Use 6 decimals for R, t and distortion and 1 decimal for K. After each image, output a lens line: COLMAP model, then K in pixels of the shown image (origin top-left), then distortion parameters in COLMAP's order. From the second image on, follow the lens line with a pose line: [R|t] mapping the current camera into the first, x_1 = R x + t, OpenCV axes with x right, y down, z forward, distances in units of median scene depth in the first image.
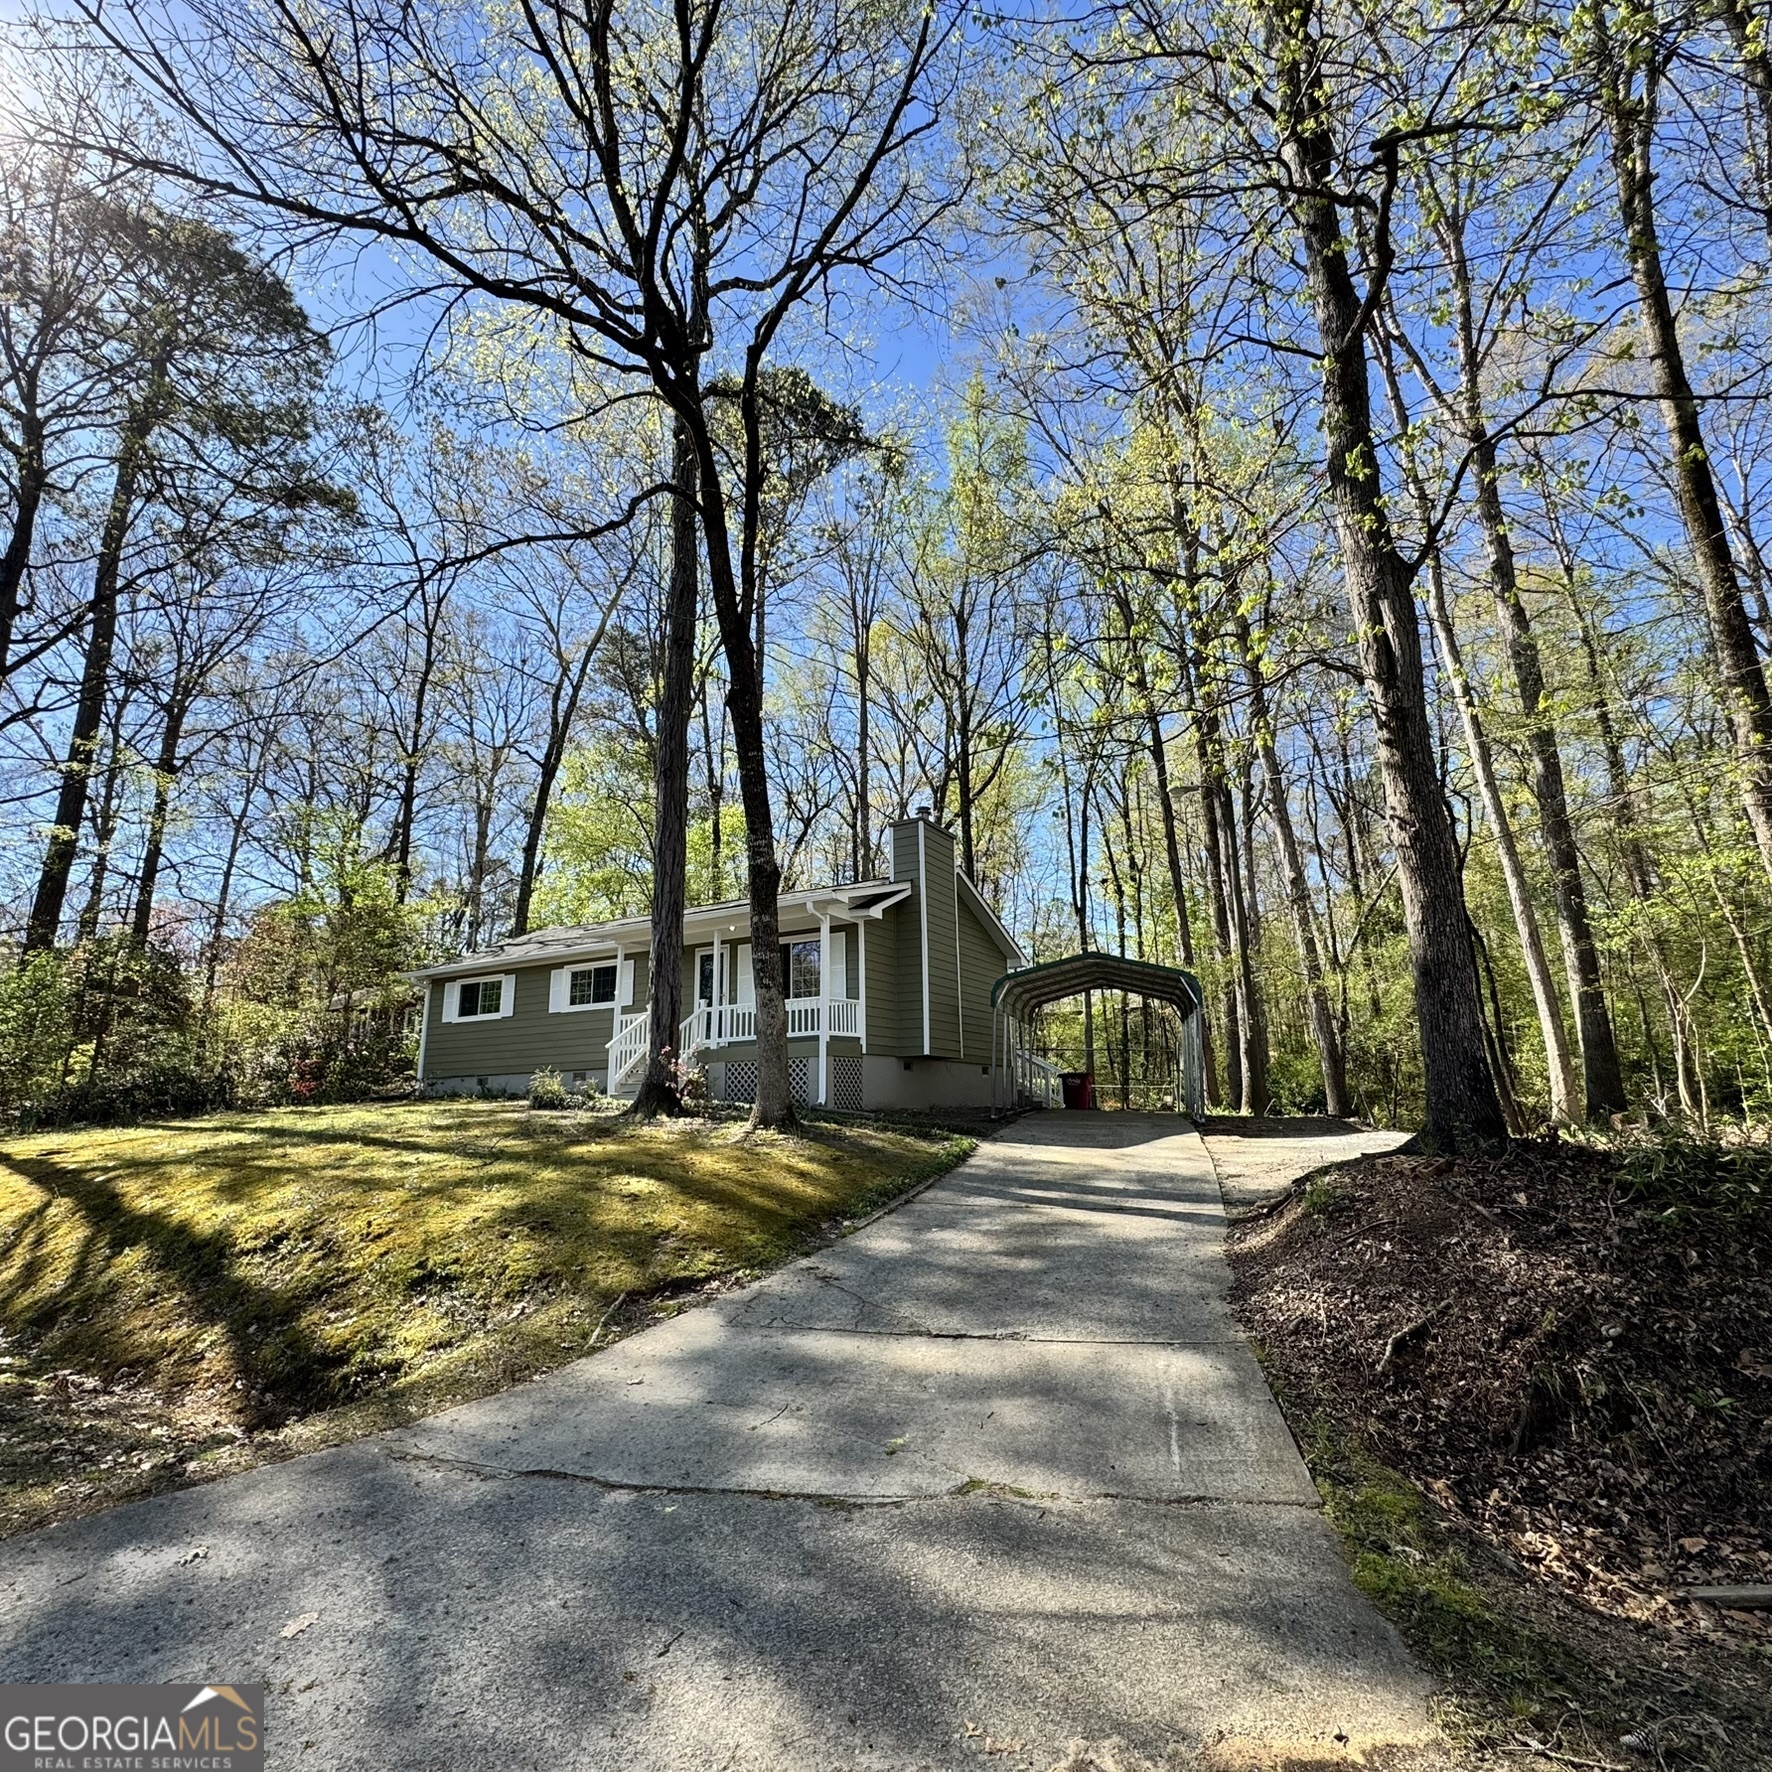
lens RADIAL K [[939.5, 0, 884.8], [0, 939.5, 883.4], [0, 0, 1]] dist [-0.004240, 0.000825]
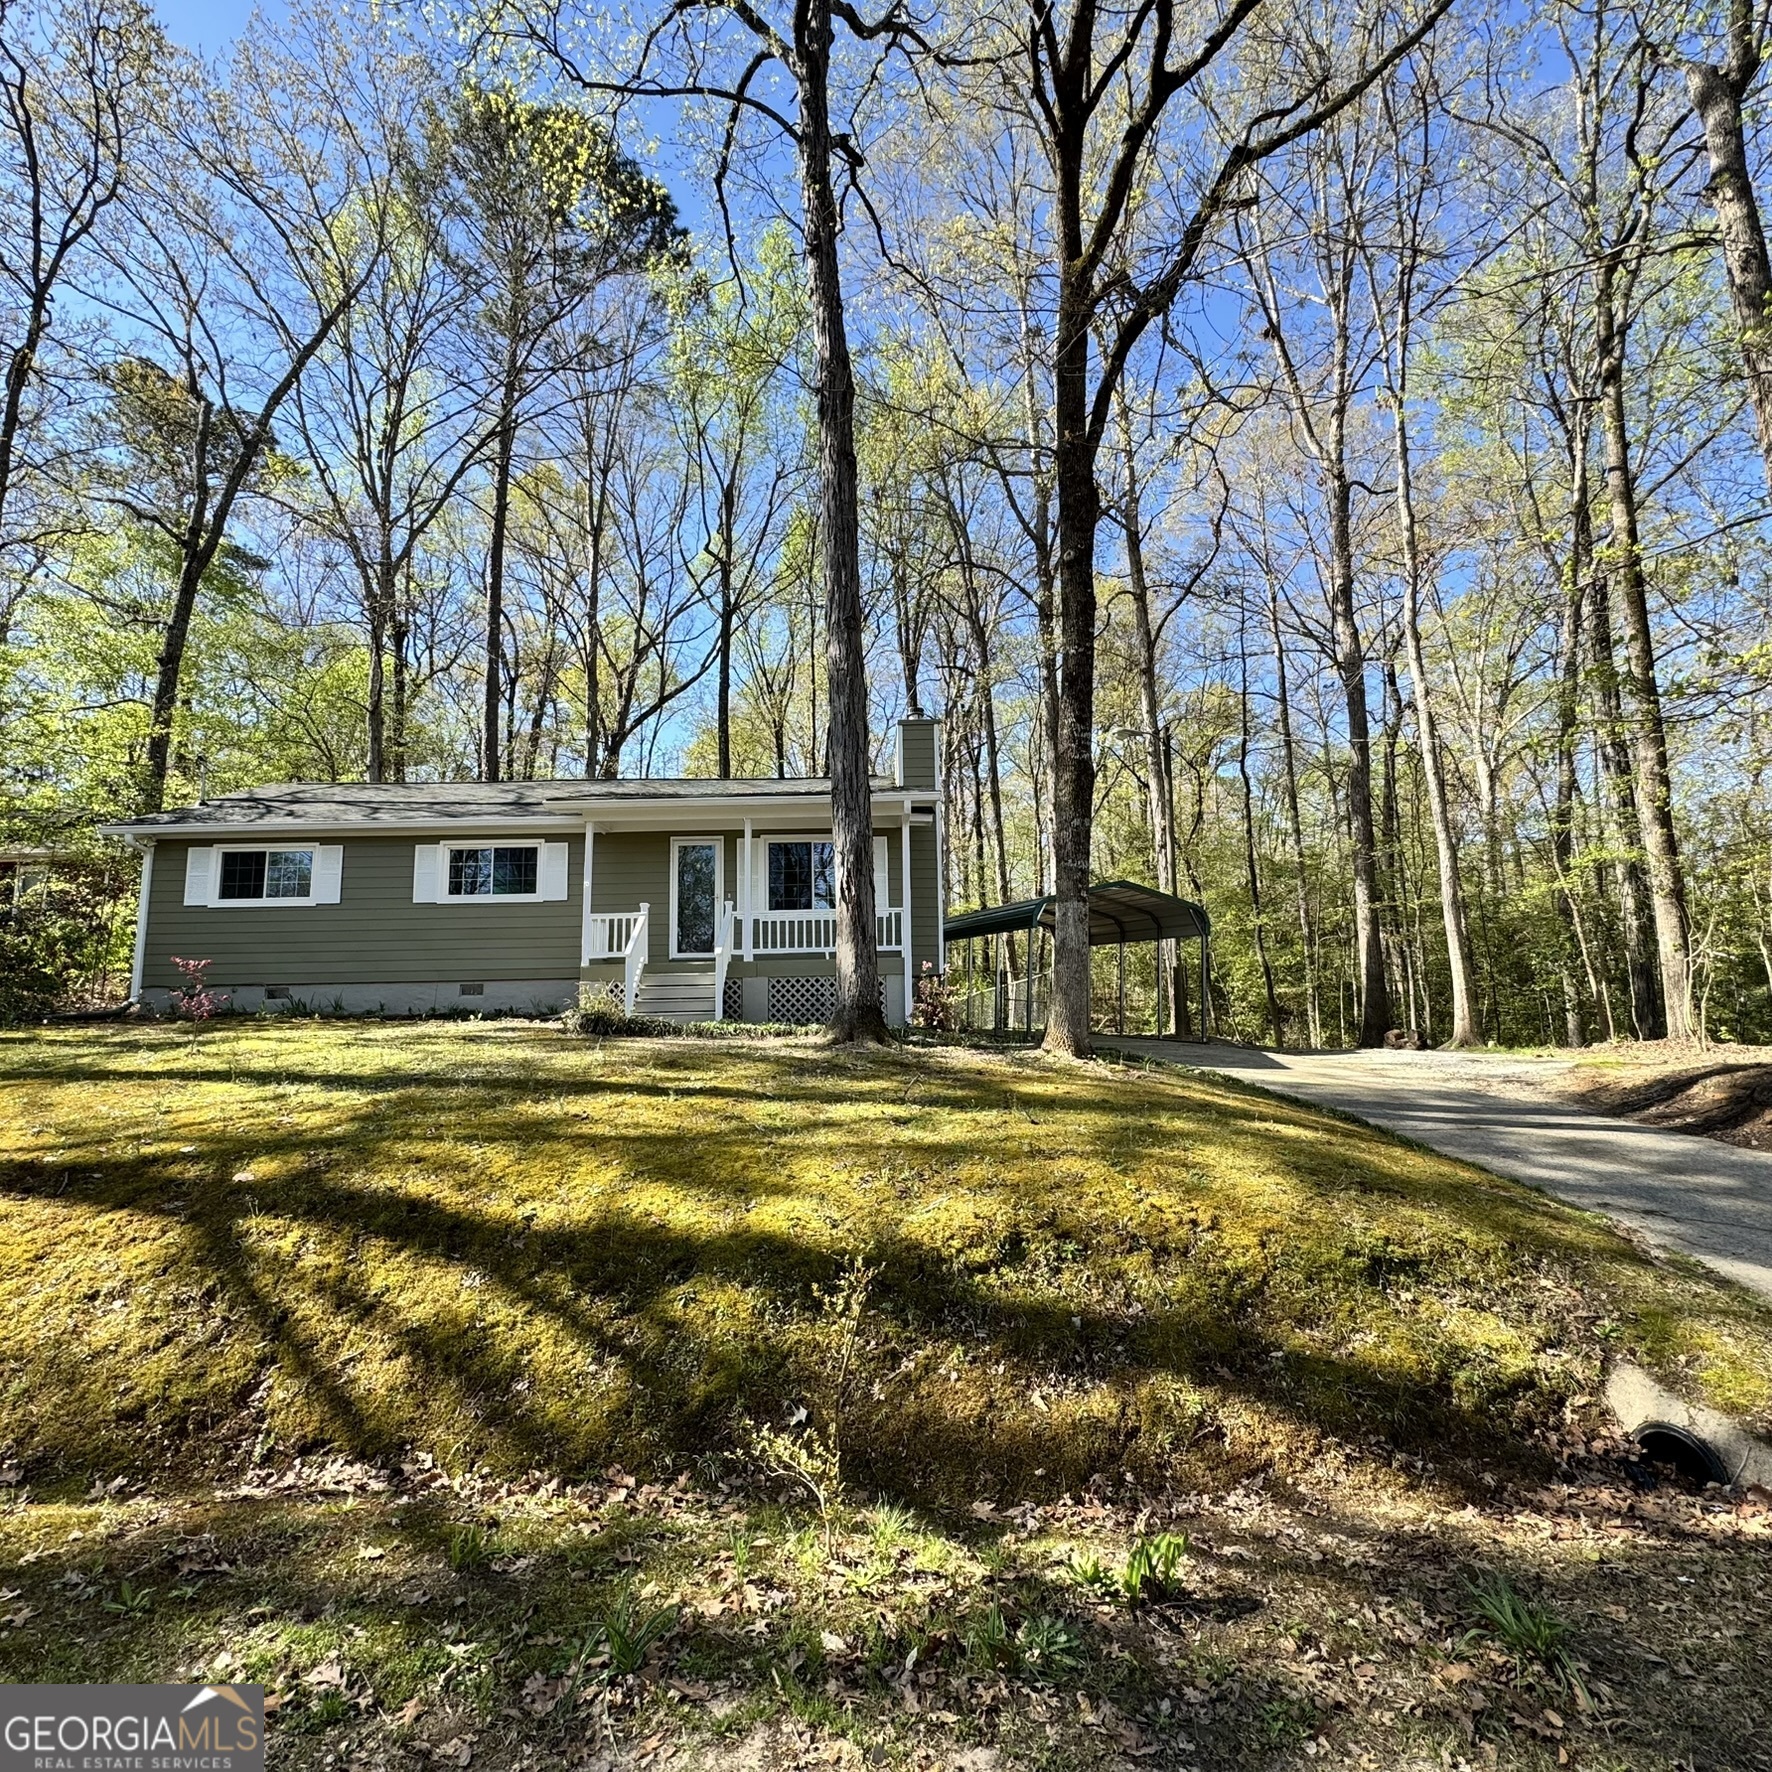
lens RADIAL K [[939.5, 0, 884.8], [0, 939.5, 883.4], [0, 0, 1]] dist [-0.004240, 0.000825]
pose [[0.859387, 0.072162, 0.506209, -0.420018], [-0.118804, 0.991078, 0.060411, 0.035858], [-0.497333, -0.112056, 0.860293, 0.190955]]
